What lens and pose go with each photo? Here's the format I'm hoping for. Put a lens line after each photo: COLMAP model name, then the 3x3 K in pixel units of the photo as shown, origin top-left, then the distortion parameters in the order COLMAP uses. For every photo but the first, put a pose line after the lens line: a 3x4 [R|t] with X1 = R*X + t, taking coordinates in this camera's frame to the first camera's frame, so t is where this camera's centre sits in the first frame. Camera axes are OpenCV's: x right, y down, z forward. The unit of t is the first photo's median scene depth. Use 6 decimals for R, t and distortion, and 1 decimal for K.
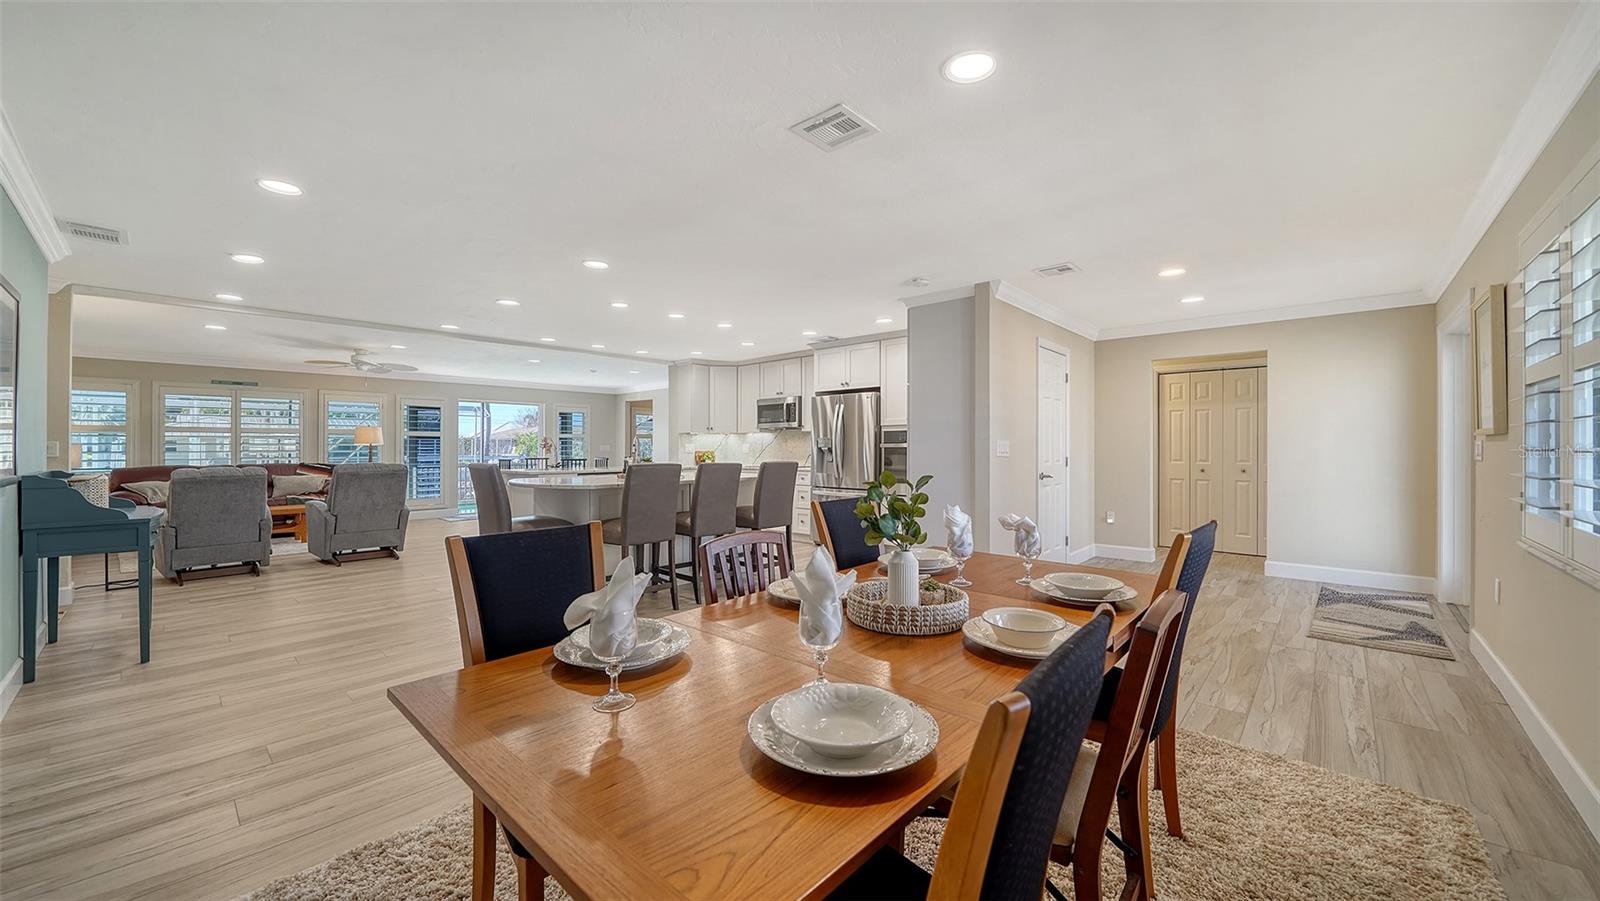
lens RADIAL K [[584.3, 0, 792.0], [0, 584.3, 440.4], [0, 0, 1]] dist [-0.006802, -0.000309]
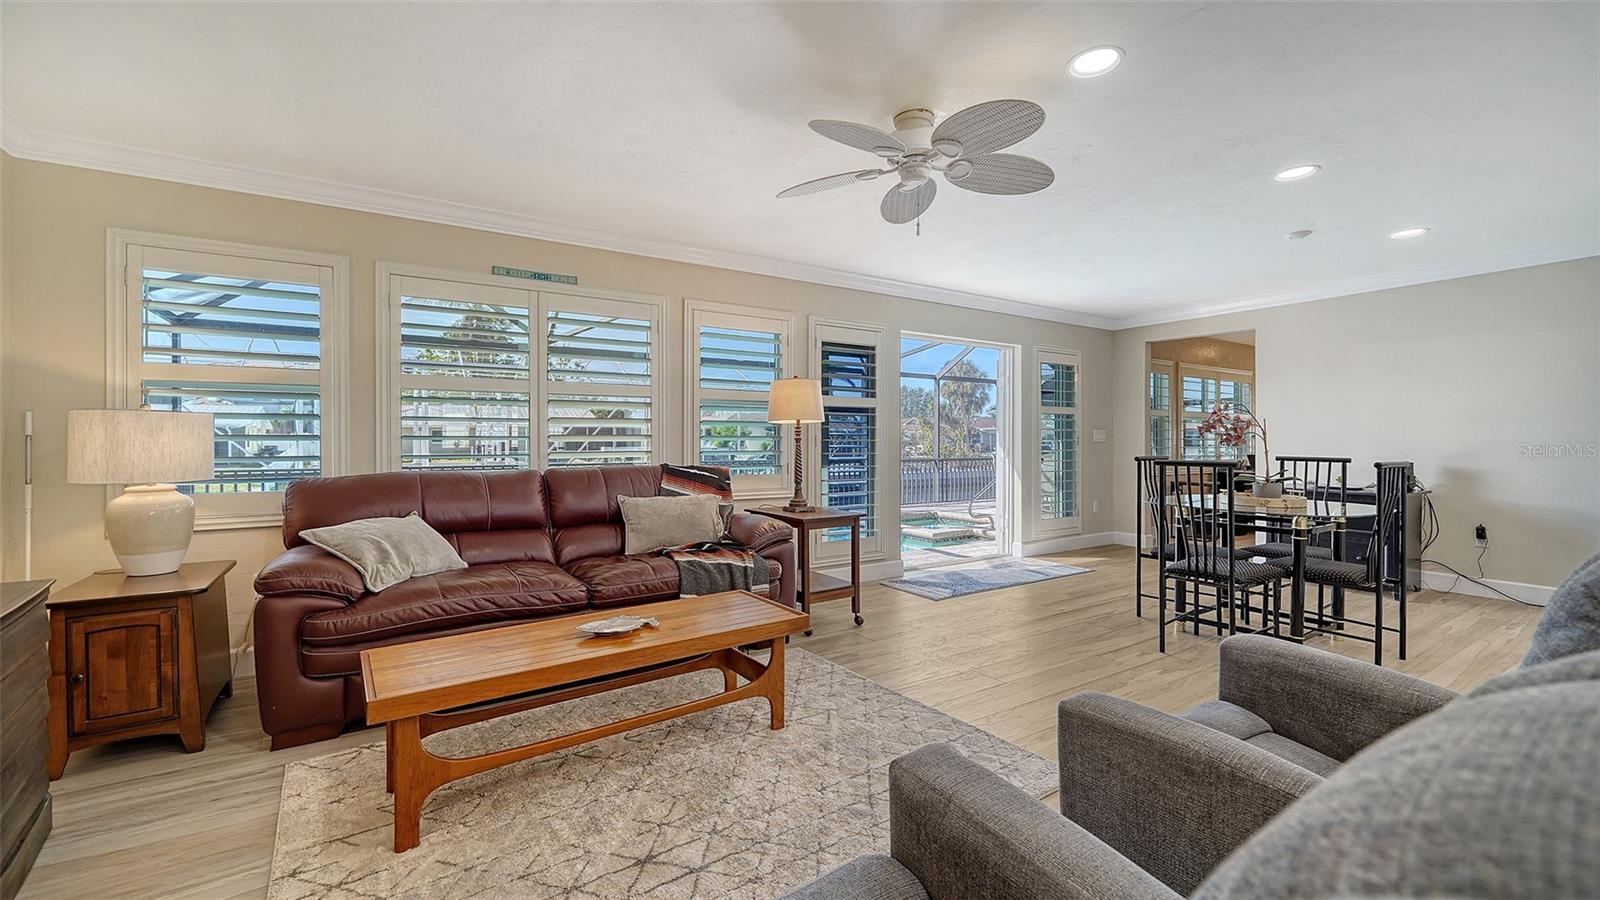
lens RADIAL K [[633.6, 0, 795.6], [0, 633.6, 440.8], [0, 0, 1]] dist [0.003787, -0.000010]
pose [[0.967997, 0.003156, -0.250941, -0.727557], [0.000859, 0.999873, 0.015891, 0.016804], [0.250959, -0.015598, 0.967872, 0.659601]]
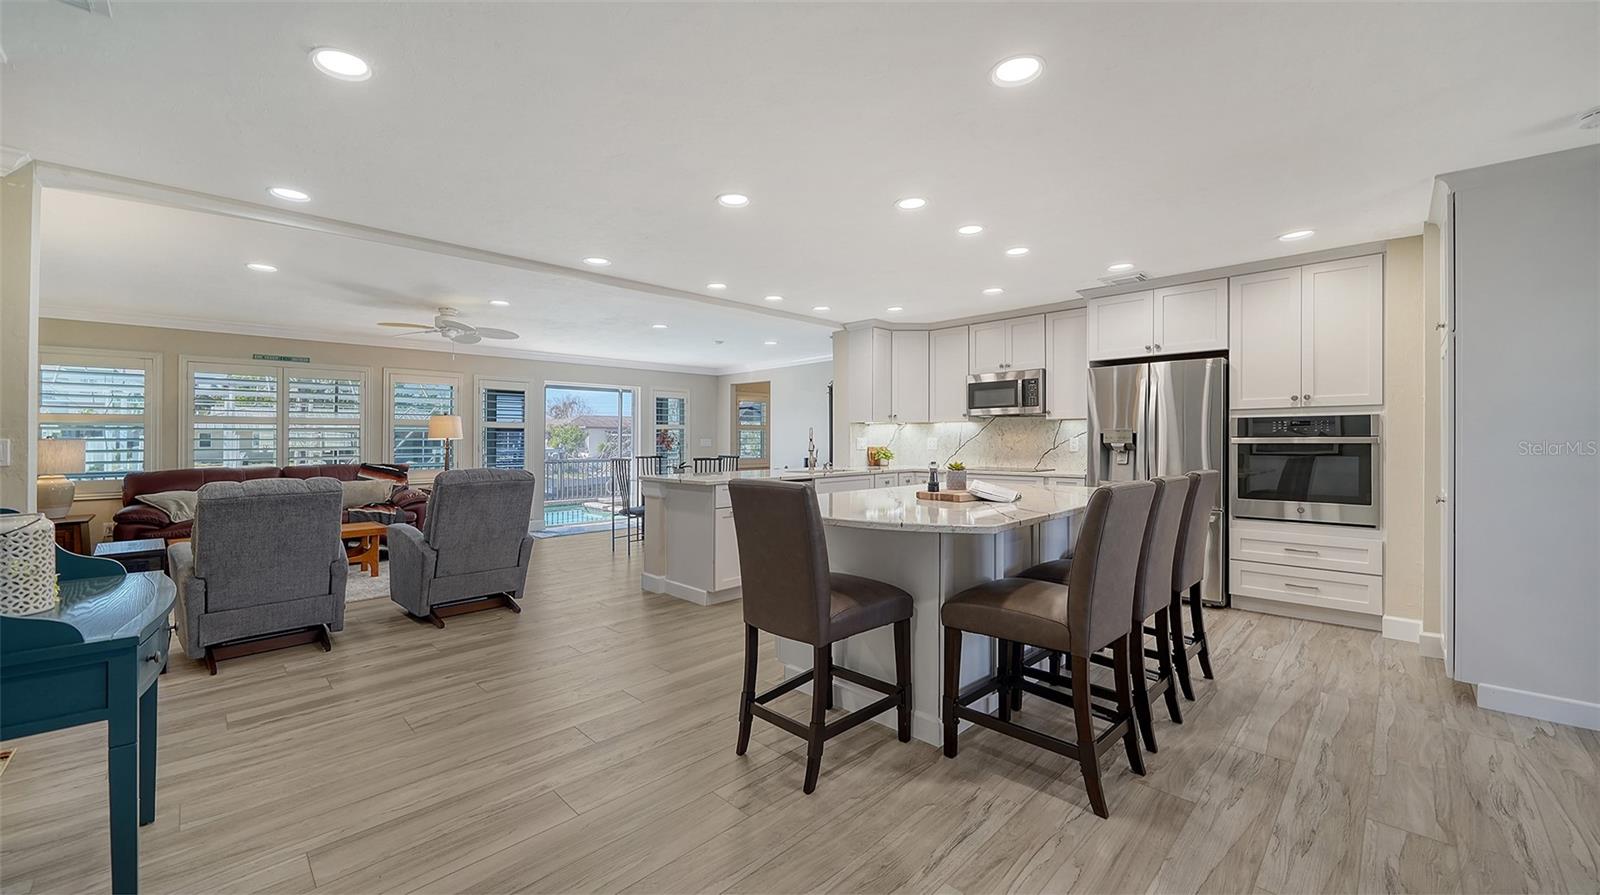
lens RADIAL K [[614.0, 0, 774.4], [0, 614.0, 430.2], [0, 0, 1]] dist [-0.001731, 0.000192]
pose [[0.997374, -0.002783, -0.072367, -0.269978], [0.002661, 0.999995, -0.001779, -0.002433], [0.072371, 0.001582, 0.997377, 0.257676]]
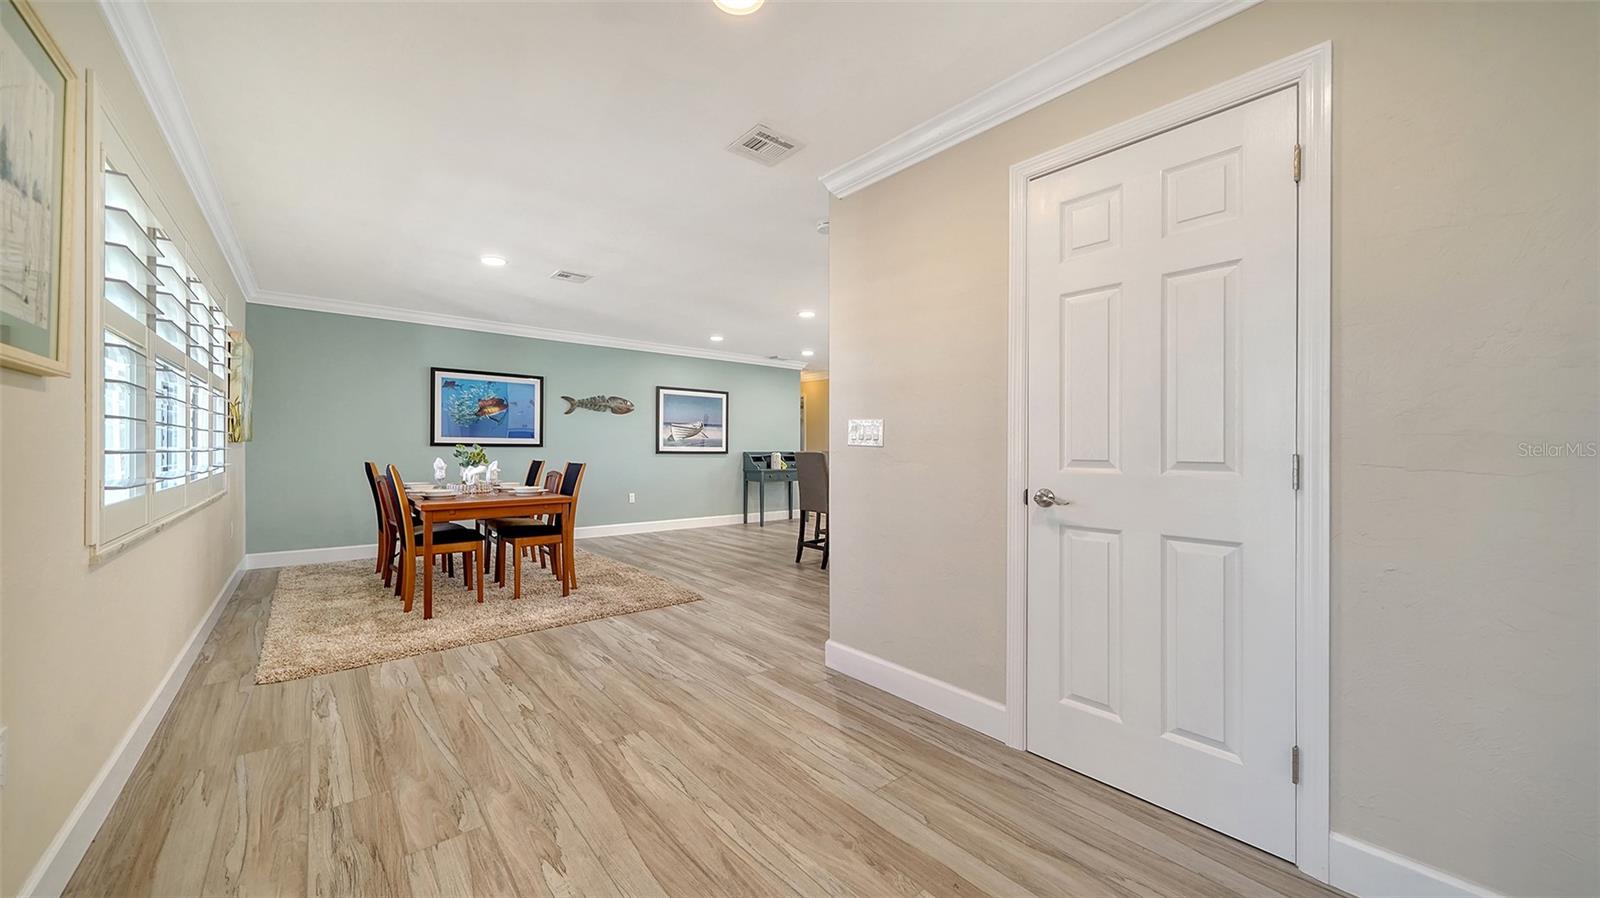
lens RADIAL K [[559.4, 0, 772.2], [0, 559.4, 445.0], [0, 0, 1]] dist [-0.000269, 0.000030]
pose [[-0.135225, -0.003375, -0.990809, 0.579417], [0.006269, 0.999971, -0.004262, 0.016653], [0.990795, -0.006787, -0.135200, 0.599507]]
